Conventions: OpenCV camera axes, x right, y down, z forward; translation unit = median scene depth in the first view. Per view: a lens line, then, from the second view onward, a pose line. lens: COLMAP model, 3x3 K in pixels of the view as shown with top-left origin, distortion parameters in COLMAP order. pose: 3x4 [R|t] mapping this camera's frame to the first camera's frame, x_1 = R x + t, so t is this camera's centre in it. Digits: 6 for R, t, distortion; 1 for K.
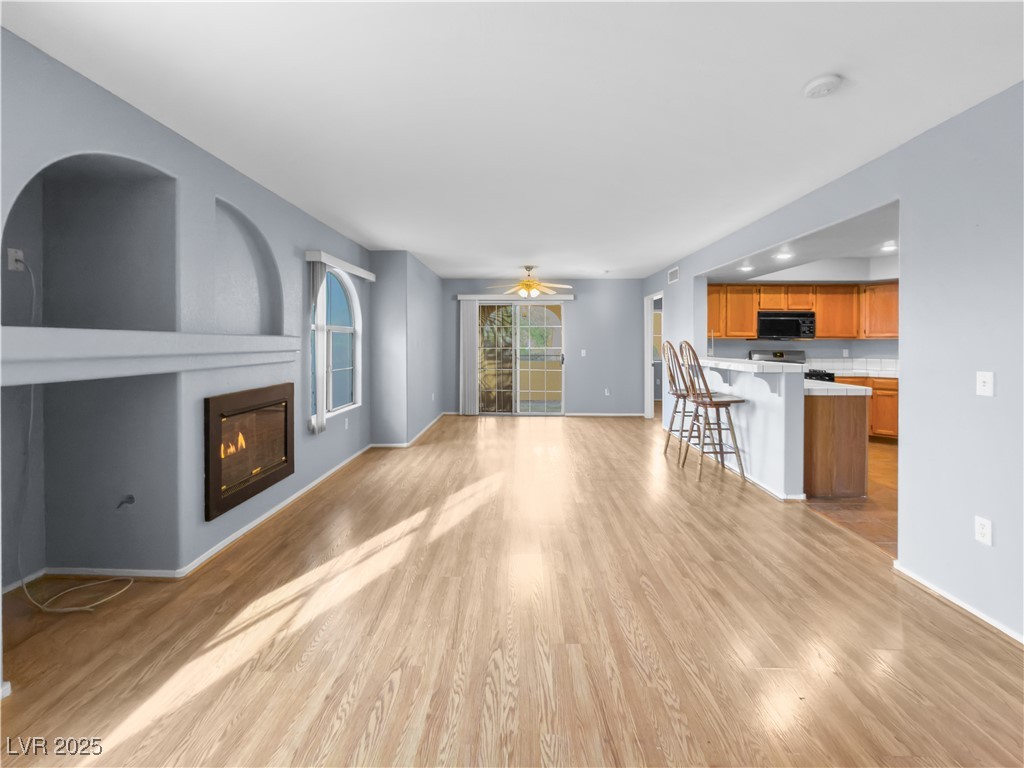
lens RADIAL K [[423.9, 0, 510.6], [0, 423.9, 349.0], [0, 0, 1]] dist [-0.000428, -0.000096]
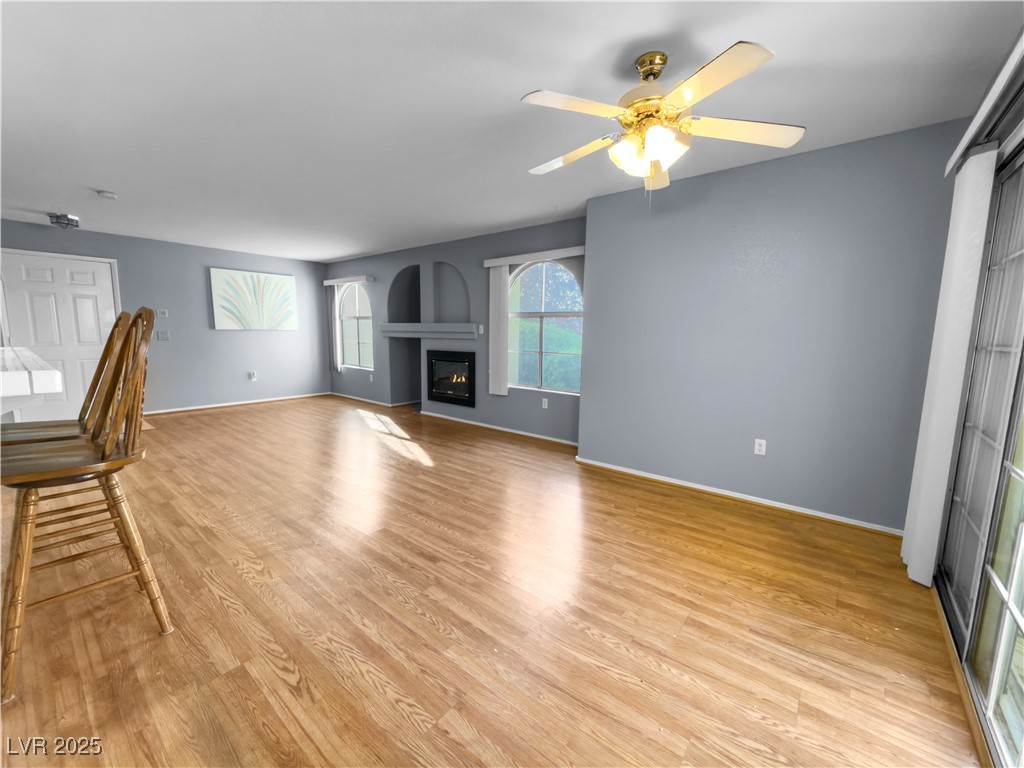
lens RADIAL K [[412.6, 0, 511.7], [0, 412.6, 382.9], [0, 0, 1]] dist [0.001966, -0.000042]
pose [[-0.607965, 0.089227, -0.788934, 0.733036], [-0.024678, 0.991061, 0.131104, -0.015566], [0.793580, 0.099177, -0.600329, 2.339626]]
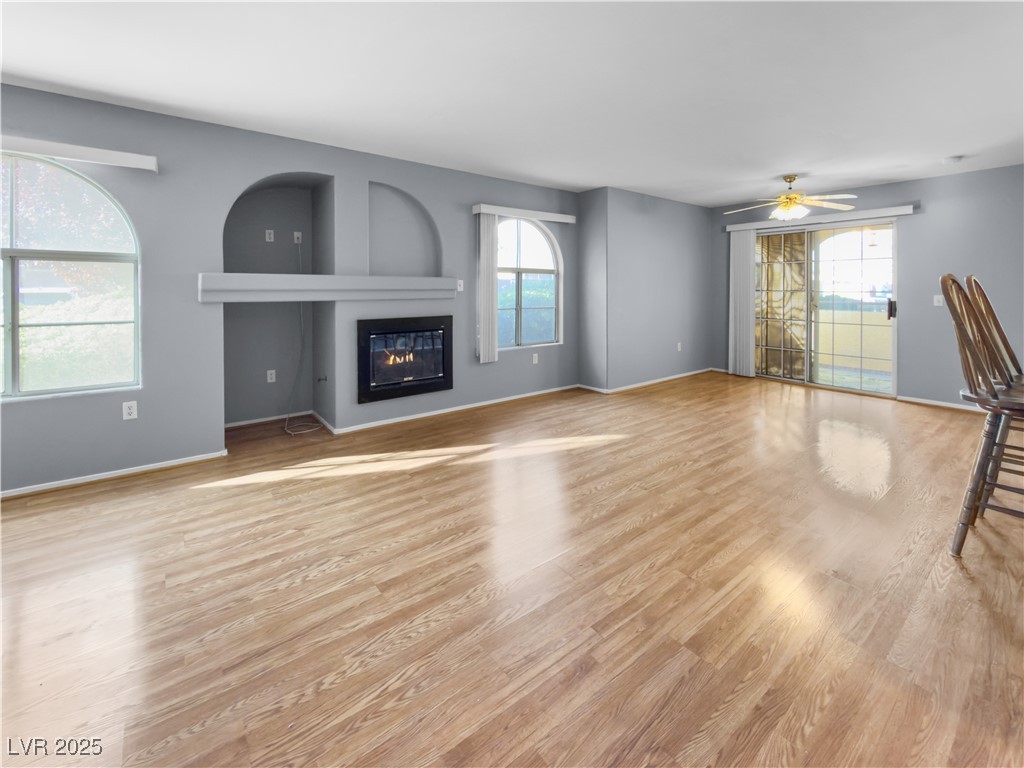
lens RADIAL K [[443.9, 0, 516.7], [0, 443.9, 294.7], [0, 0, 1]] dist [0.001243, -0.000387]
pose [[0.641510, 0.011649, -0.767027, 0.674389], [-0.010812, 0.999923, 0.006143, 0.010884], [0.767039, 0.004353, 0.641586, 0.358088]]
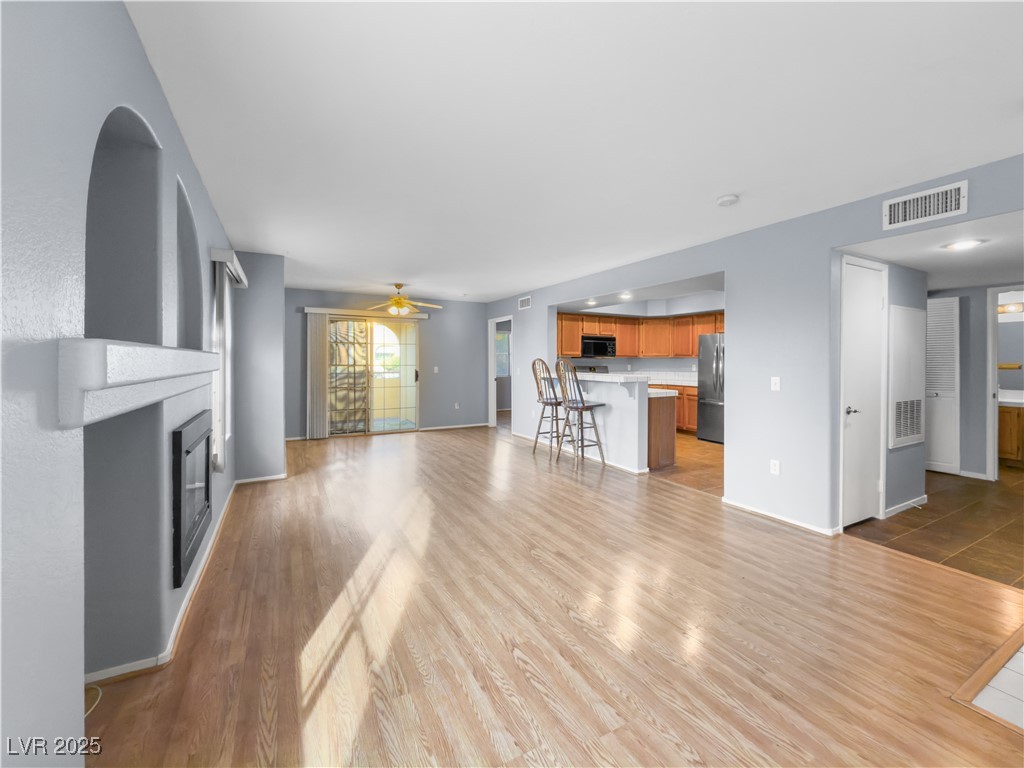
lens RADIAL K [[418.5, 0, 507.0], [0, 418.5, 368.3], [0, 0, 1]] dist [-0.000709, 0.000211]
pose [[0.871561, -0.009551, 0.490195, -0.461453], [0.006416, 0.999947, 0.008075, -0.003162], [-0.490246, -0.003893, 0.871575, 0.019424]]
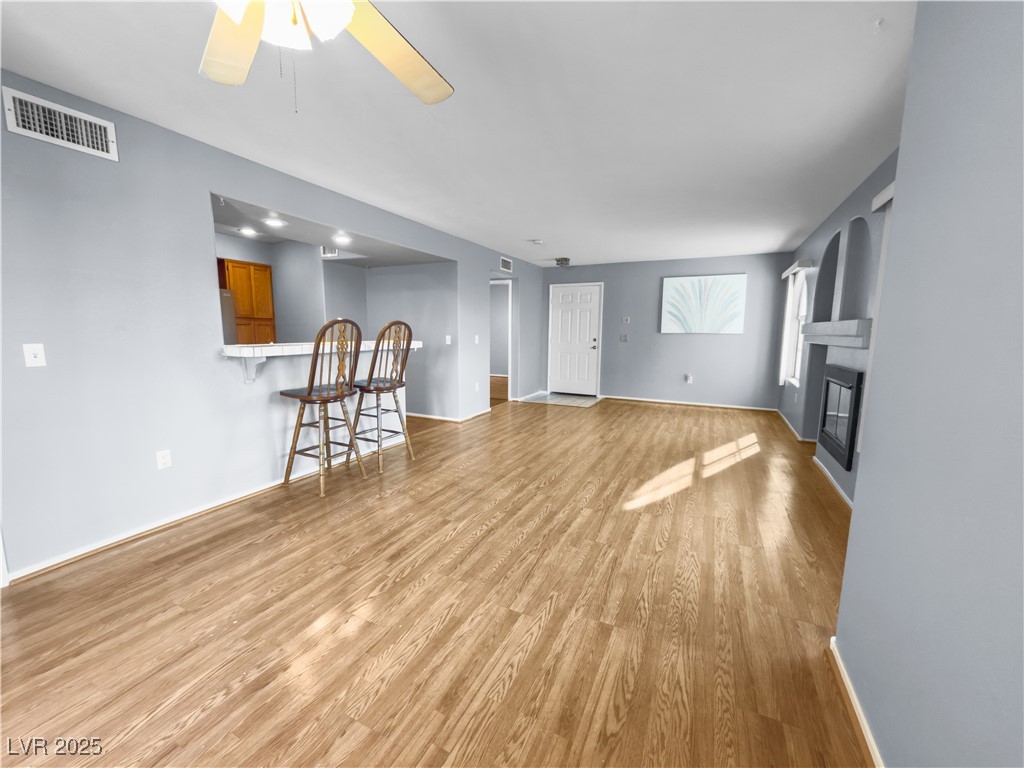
lens RADIAL K [[412.6, 0, 511.7], [0, 412.6, 382.9], [0, 0, 1]] dist [0.001966, -0.000042]
pose [[-0.907255, -0.060593, 0.416194, -0.243442], [-0.001931, 0.990157, 0.139946, -0.017745], [-0.420578, 0.126163, -0.898442, 2.353717]]
